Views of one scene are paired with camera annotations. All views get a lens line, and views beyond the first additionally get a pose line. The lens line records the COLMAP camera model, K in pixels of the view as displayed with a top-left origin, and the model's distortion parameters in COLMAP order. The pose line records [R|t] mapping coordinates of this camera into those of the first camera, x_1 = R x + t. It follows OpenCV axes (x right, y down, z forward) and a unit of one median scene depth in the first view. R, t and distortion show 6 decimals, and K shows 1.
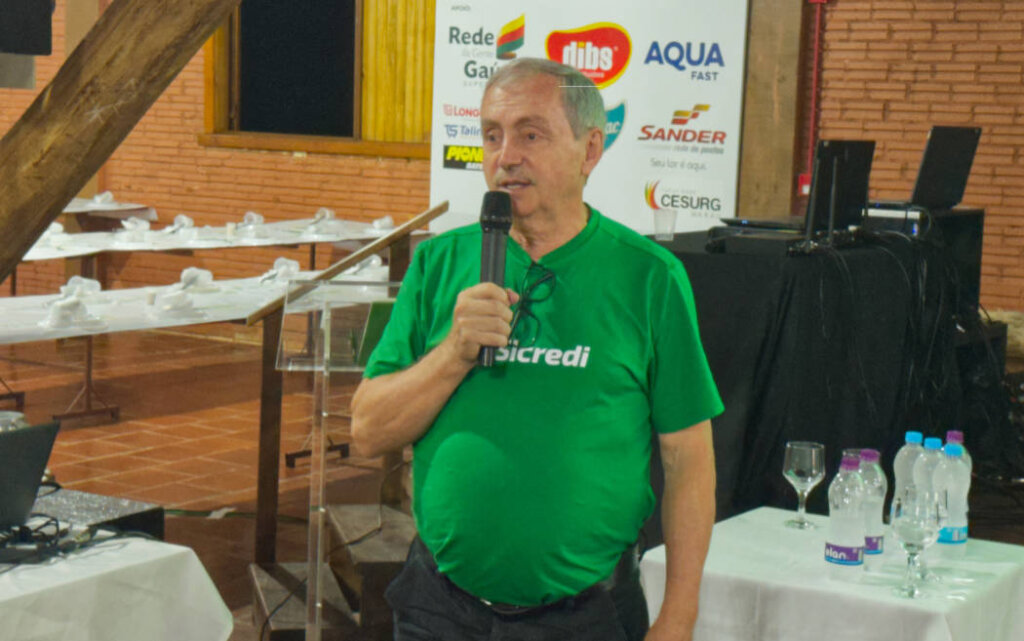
lens RADIAL K [[1960.4, 0, 516.4], [0, 1960.4, 314.6], [0, 0, 1]] dist [0.136398, 0.000000]
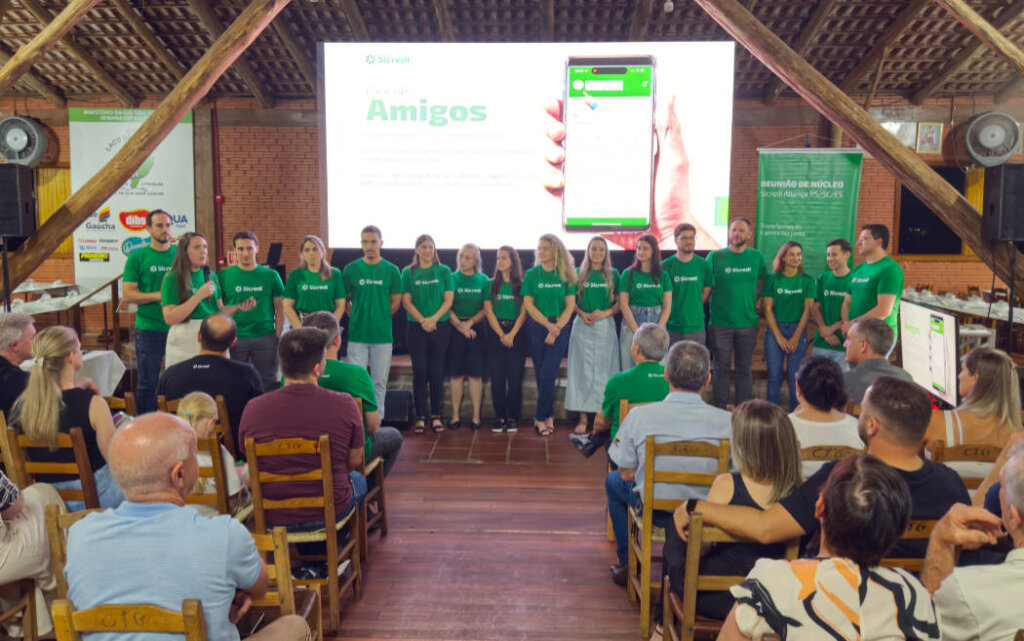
lens RADIAL K [[763.1, 0, 486.7], [0, 763.1, 297.7], [0, 0, 1]] dist [0.035296, 0.000708]
pose [[0.870148, -0.078712, 0.486463, -0.077826], [0.084561, 0.996369, 0.009960, 0.016085], [-0.485481, 0.032469, 0.873644, -0.254818]]
